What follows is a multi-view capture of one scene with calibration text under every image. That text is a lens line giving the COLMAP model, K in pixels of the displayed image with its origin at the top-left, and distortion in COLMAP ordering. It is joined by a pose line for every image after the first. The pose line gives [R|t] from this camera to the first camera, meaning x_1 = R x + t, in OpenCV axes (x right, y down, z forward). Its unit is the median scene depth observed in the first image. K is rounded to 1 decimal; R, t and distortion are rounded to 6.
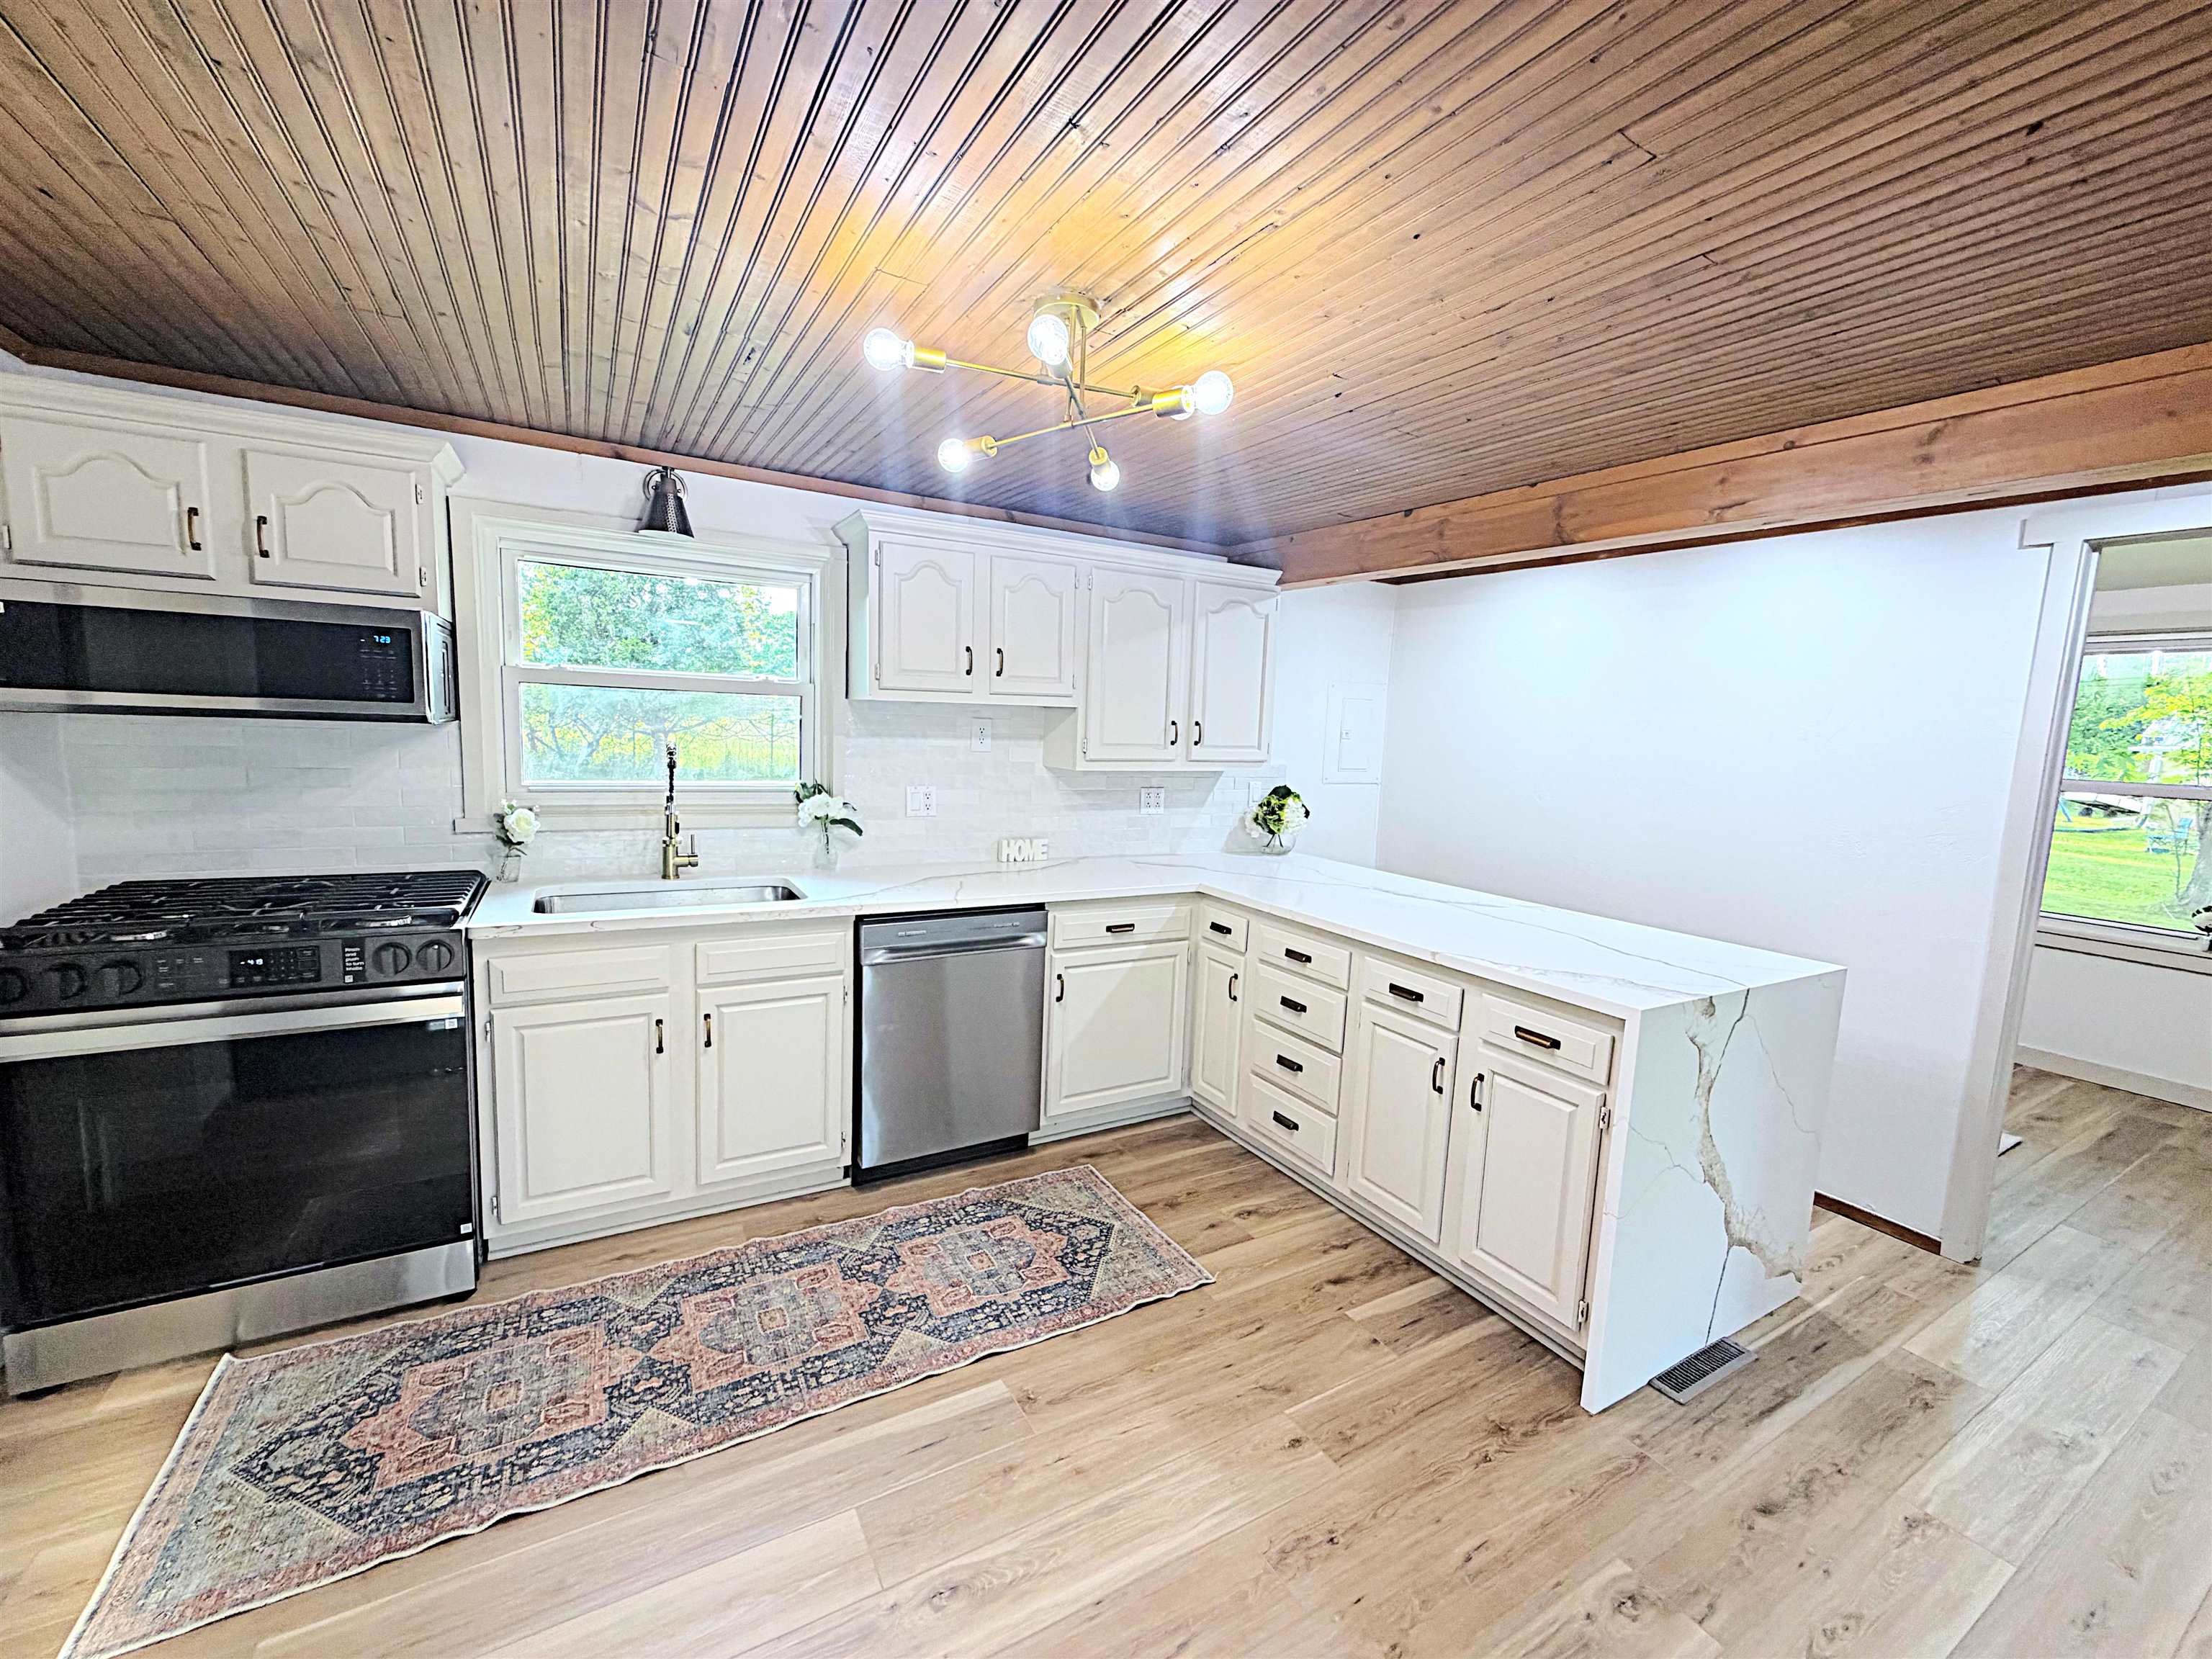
lens RADIAL K [[887.3, 0, 1099.8], [0, 887.3, 831.9], [0, 0, 1]] dist [-0.003486, 0.000101]
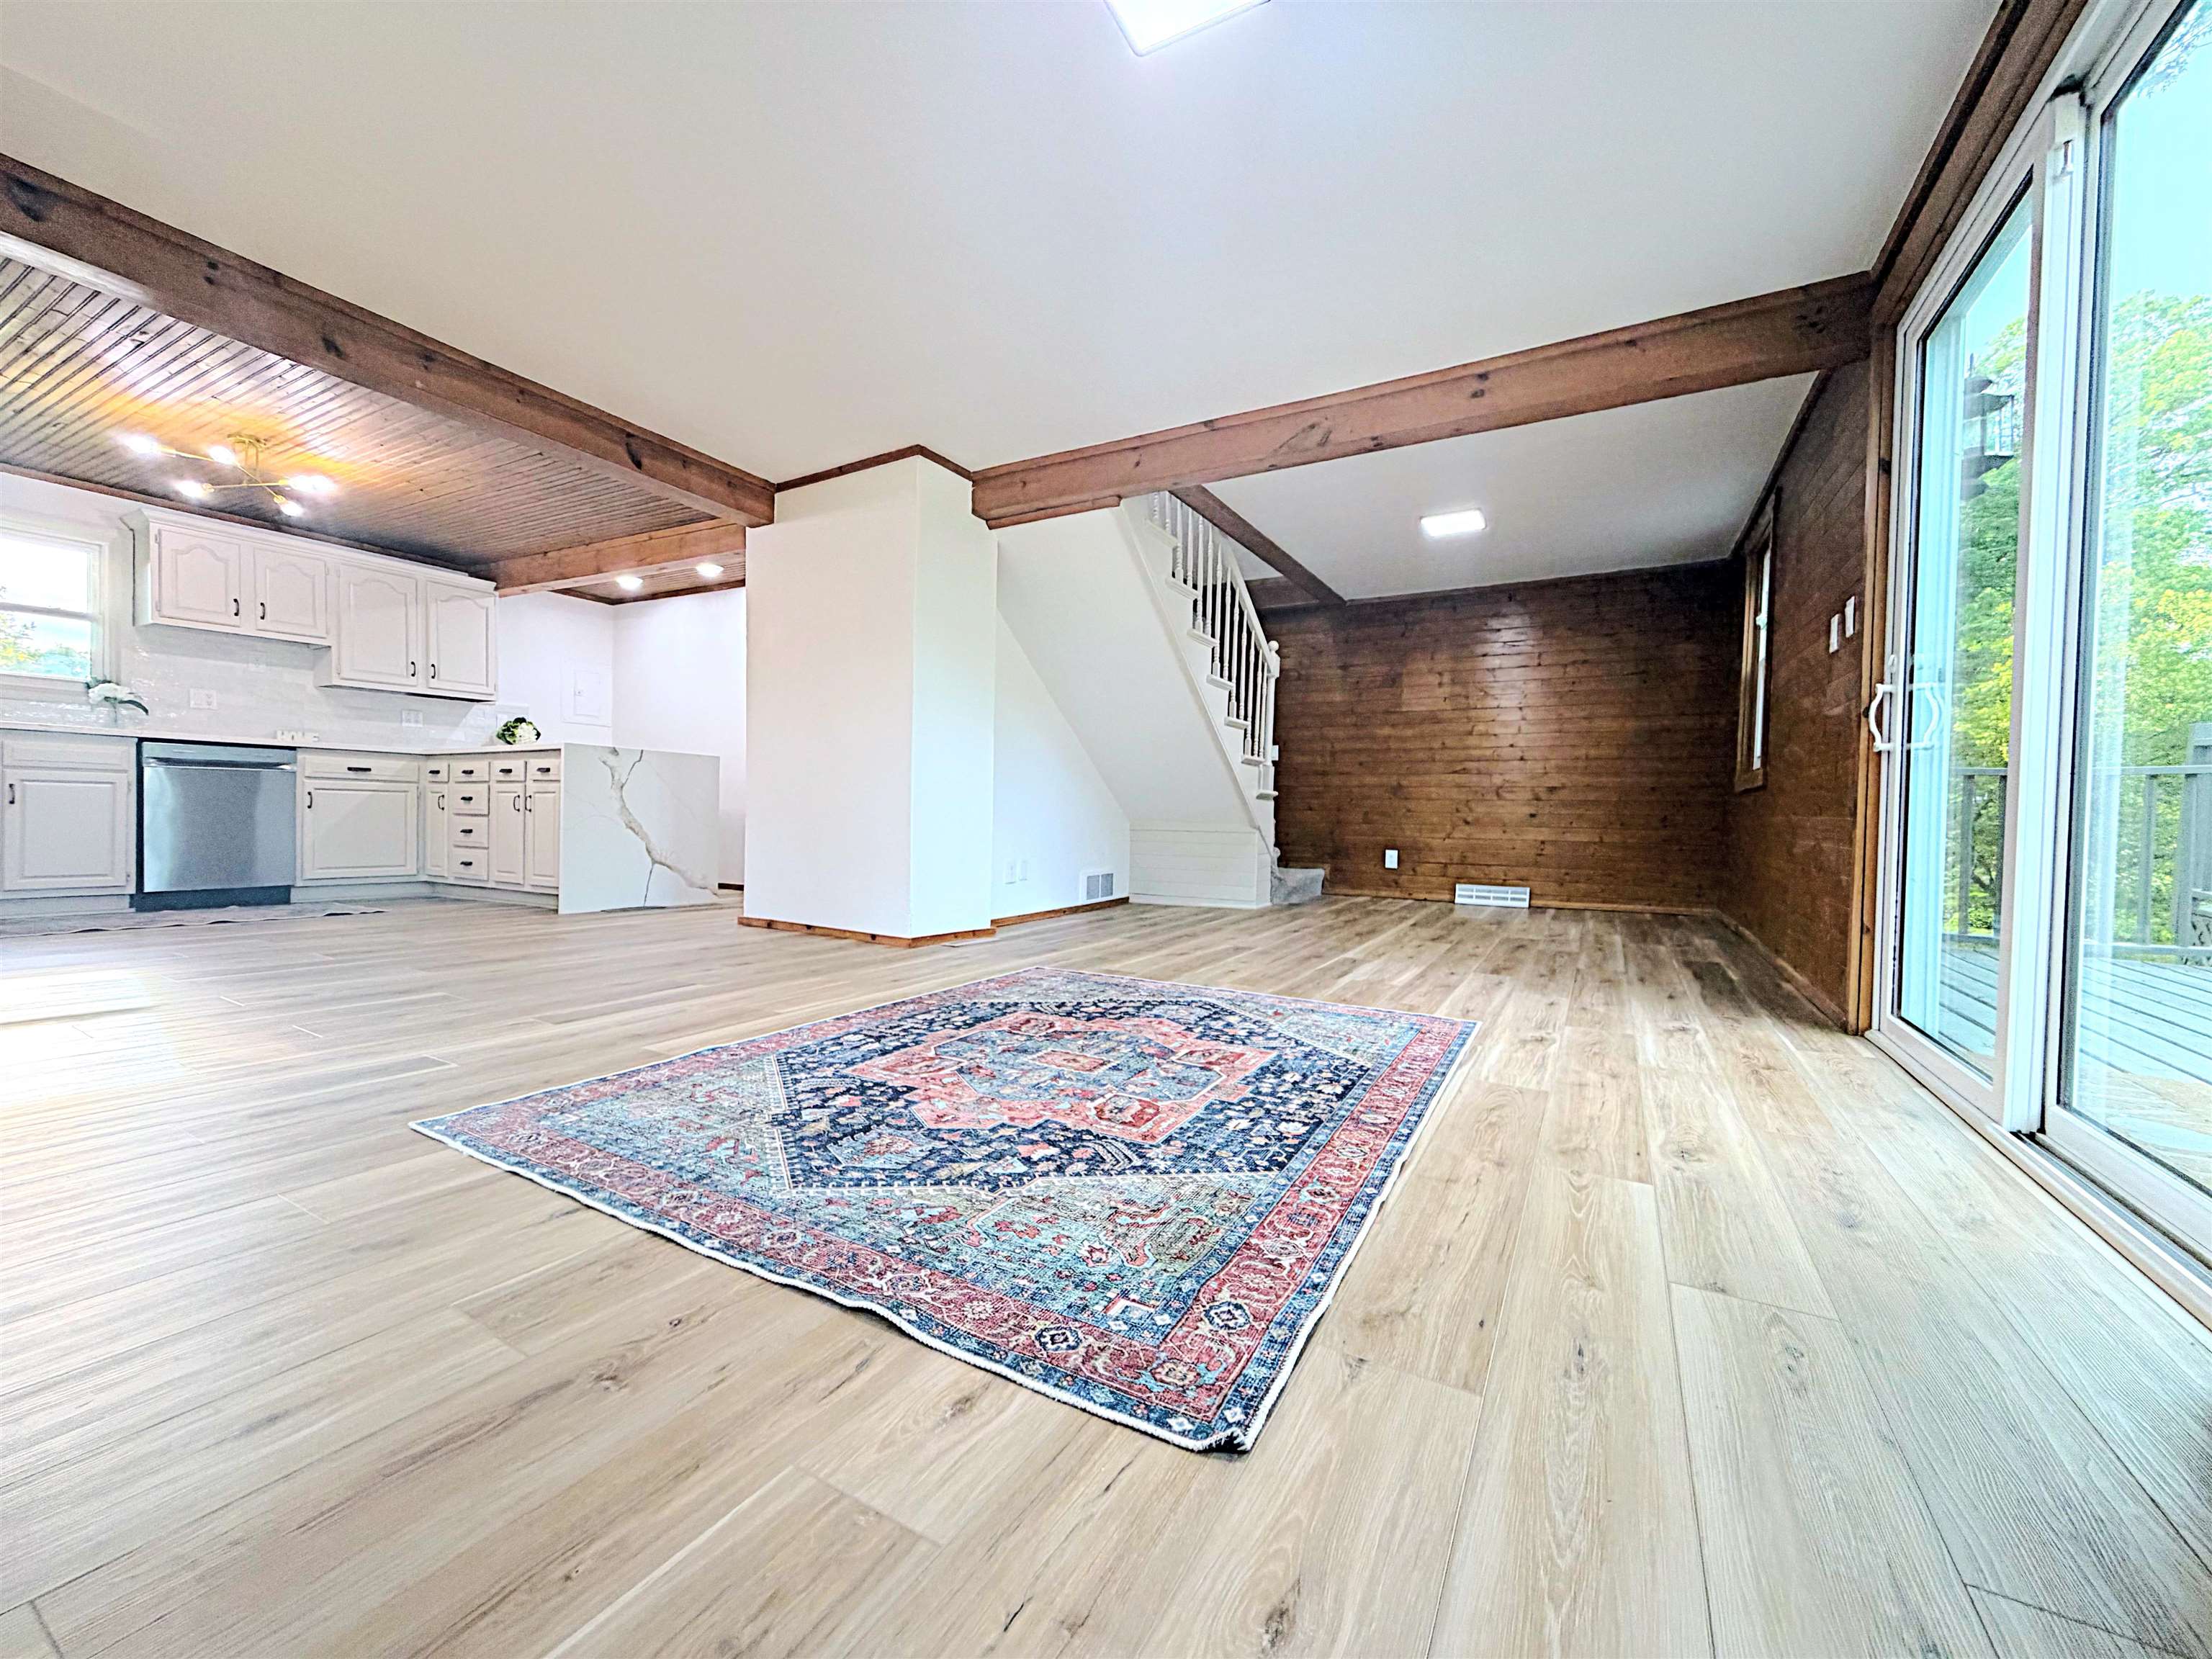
lens RADIAL K [[887.3, 0, 1108.1], [0, 887.3, 829.7], [0, 0, 1]] dist [-0.003486, 0.000101]
pose [[0.860774, -0.032450, 0.507953, 0.408551], [0.075806, 0.995009, -0.064895, 0.458633], [-0.503311, 0.094366, 0.858937, -1.221611]]
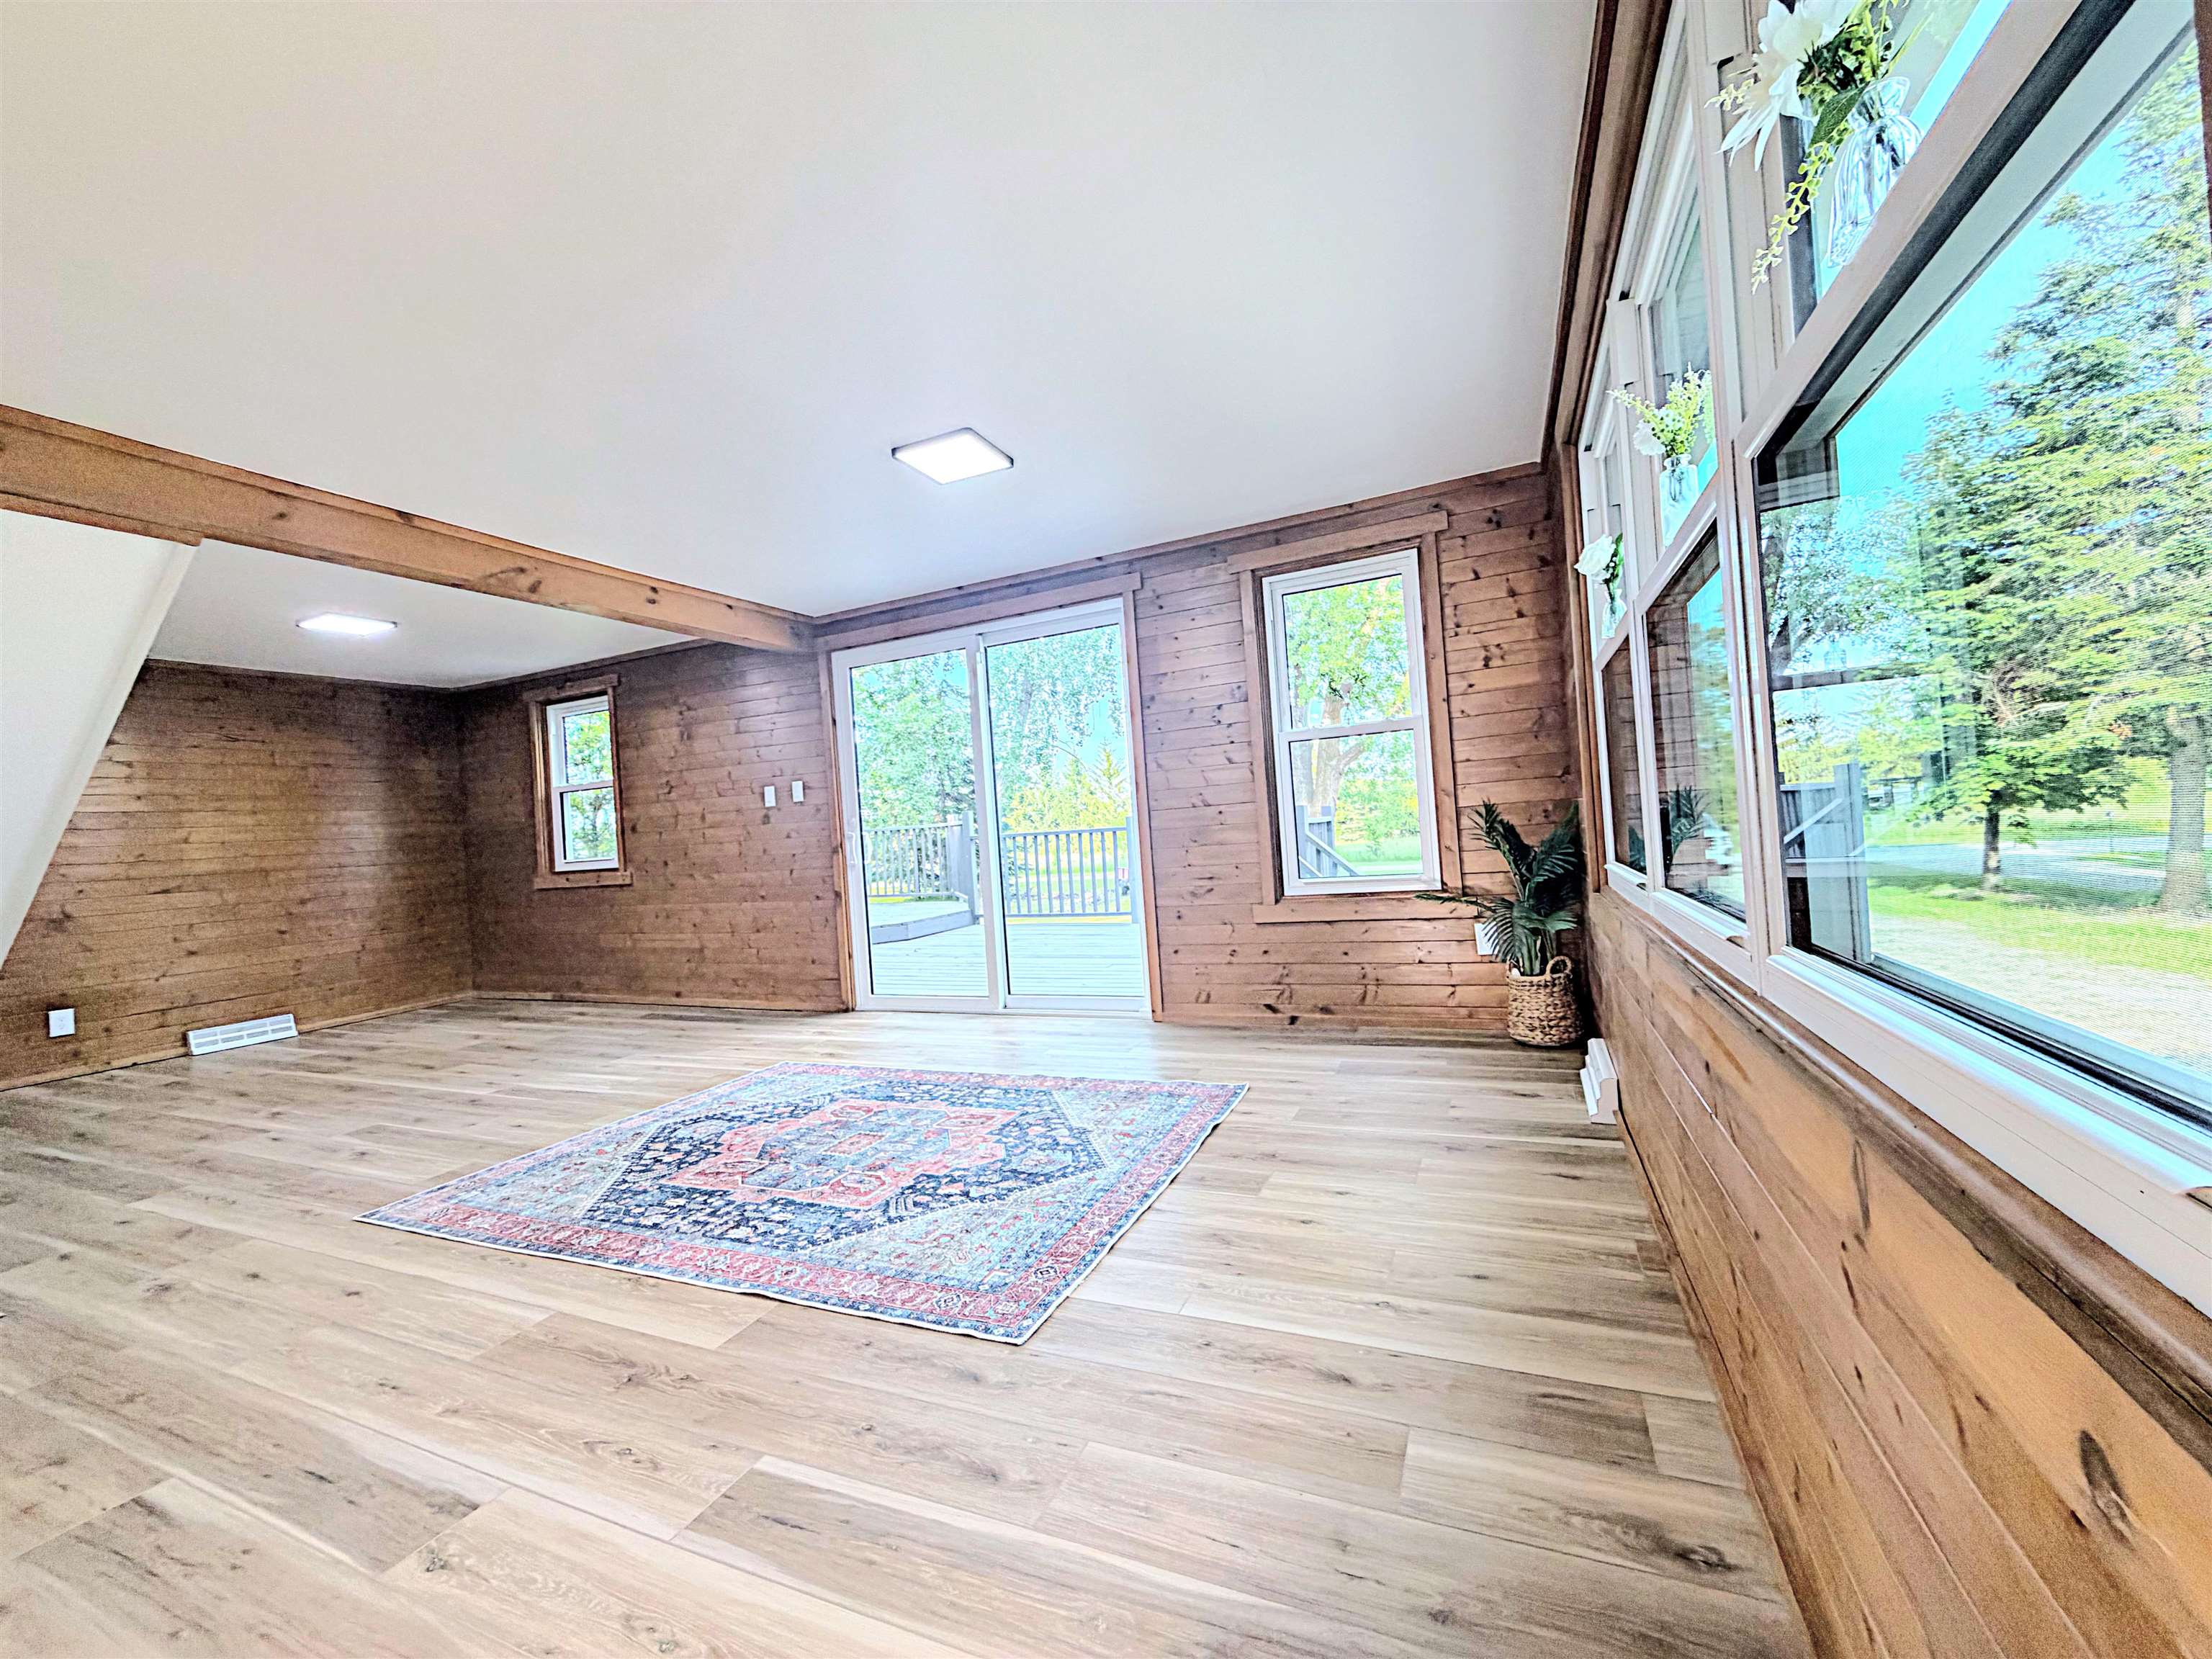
lens RADIAL K [[887.3, 0, 1093.4], [0, 887.3, 825.2], [0, 0, 1]] dist [-0.003486, 0.000101]
pose [[-0.586852, 0.005233, 0.809677, -1.726894], [0.142617, 0.985013, 0.097002, -0.464353], [-0.797035, 0.172399, -0.578803, 2.300872]]
